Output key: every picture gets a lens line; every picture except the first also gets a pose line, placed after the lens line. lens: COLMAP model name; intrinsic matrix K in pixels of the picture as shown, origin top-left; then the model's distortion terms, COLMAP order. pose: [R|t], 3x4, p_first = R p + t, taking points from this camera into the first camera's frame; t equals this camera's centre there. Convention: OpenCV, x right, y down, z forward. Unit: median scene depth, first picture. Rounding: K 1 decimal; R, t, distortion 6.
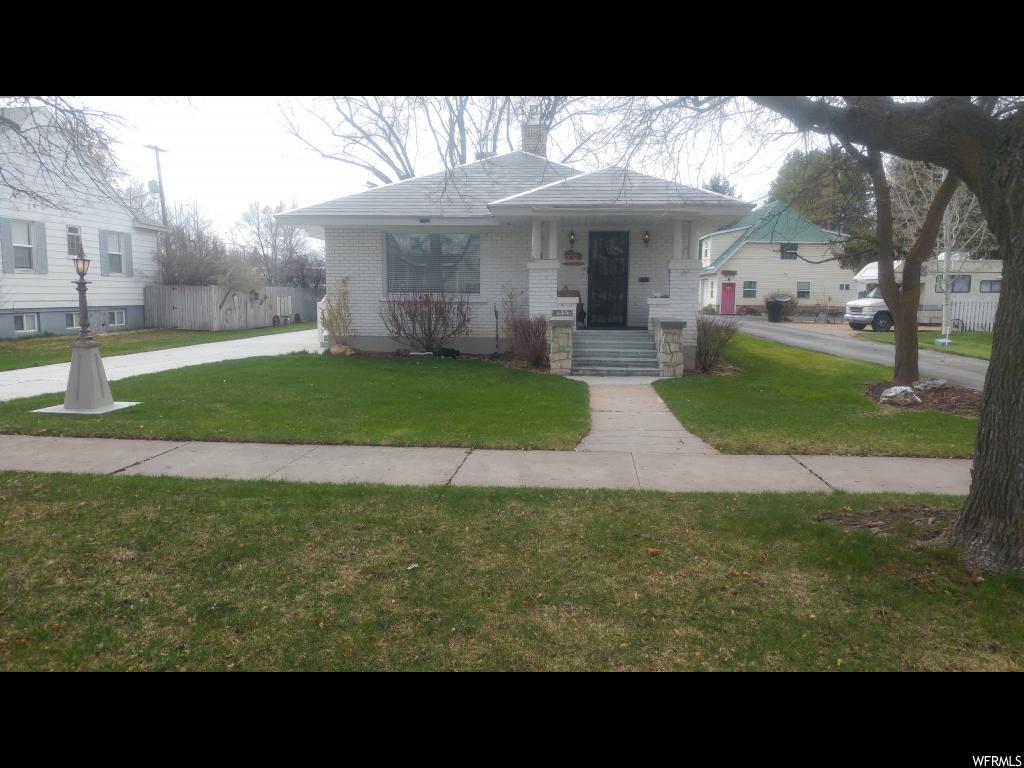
lens RADIAL K [[736.4, 0, 511.5], [0, 736.4, 383.3], [0, 0, 1]] dist [0.006953, 0.004933]
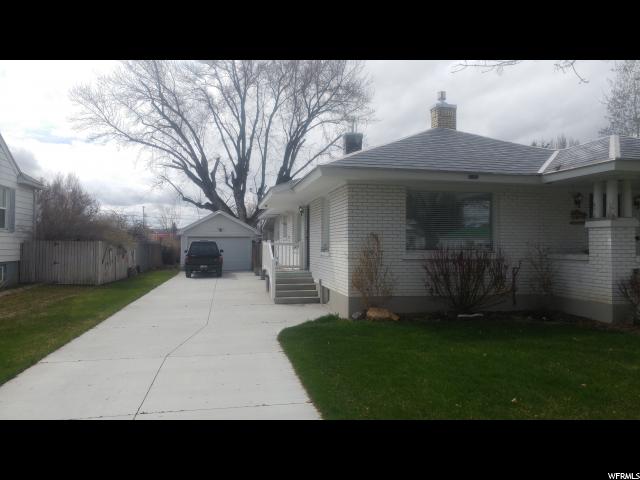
lens RADIAL K [[460.2, 0, 320.2], [0, 460.2, 241.6], [0, 0, 1]] dist [0.006953, 0.004933]
pose [[0.958985, 0.000578, 0.283455, -0.300185], [0.035272, 0.991982, -0.121356, -0.043800], [-0.281252, 0.126376, 0.951276, 0.306291]]
